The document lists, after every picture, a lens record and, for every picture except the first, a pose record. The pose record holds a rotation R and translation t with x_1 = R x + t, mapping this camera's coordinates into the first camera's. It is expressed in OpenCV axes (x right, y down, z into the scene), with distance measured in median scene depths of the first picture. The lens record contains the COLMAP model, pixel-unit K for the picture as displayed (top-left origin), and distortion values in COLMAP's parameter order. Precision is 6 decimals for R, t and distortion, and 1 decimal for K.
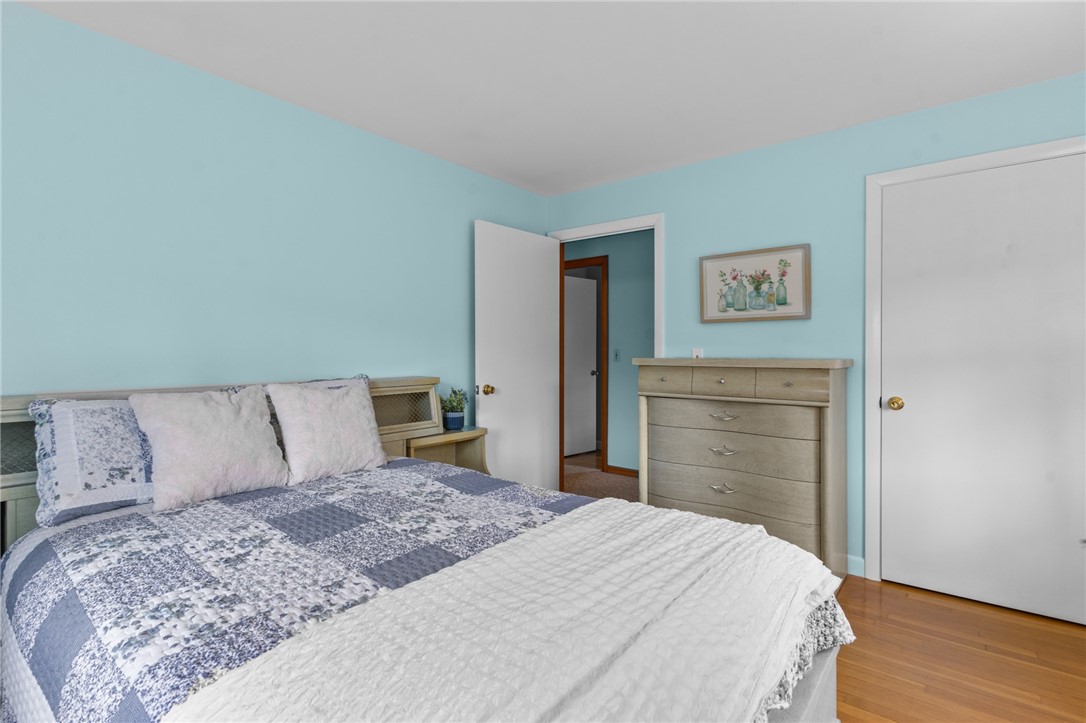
lens RADIAL K [[521.4, 0, 538.0], [0, 521.4, 354.6], [0, 0, 1]] dist [0.001978, -0.001085]
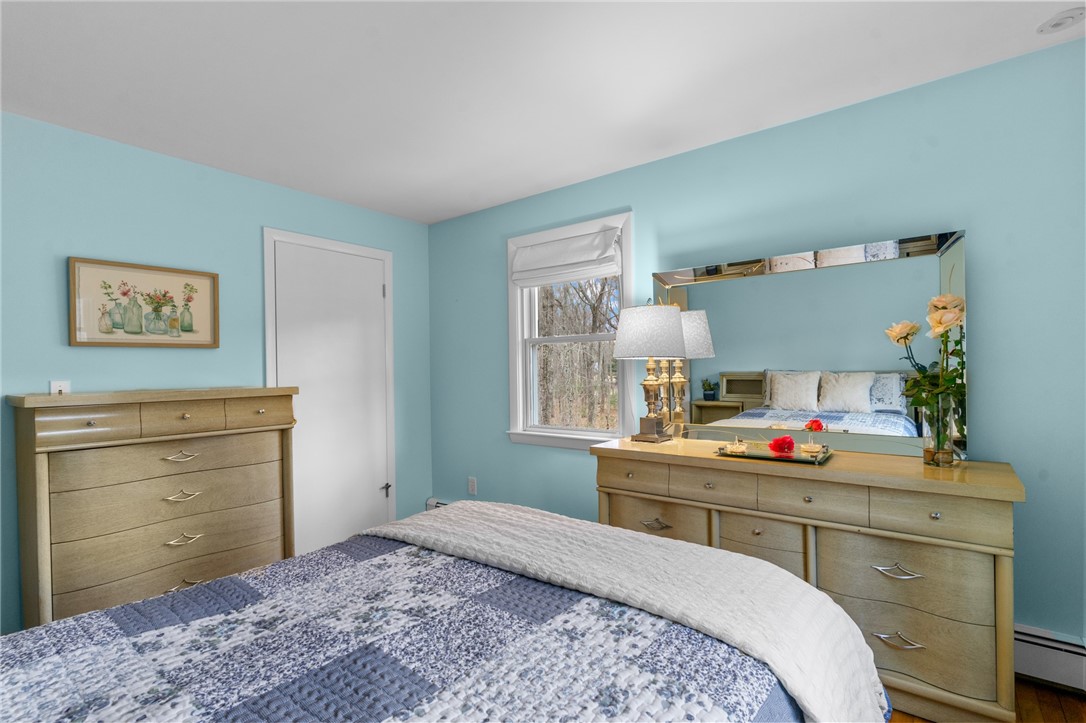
lens RADIAL K [[521.4, 0, 537.5], [0, 521.4, 361.2], [0, 0, 1]] dist [0.001978, -0.001085]
pose [[-0.019061, 0.011676, 0.999750, -0.539673], [0.023467, 0.999662, -0.011228, -0.017976], [-0.999543, 0.023247, -0.019328, 0.427461]]
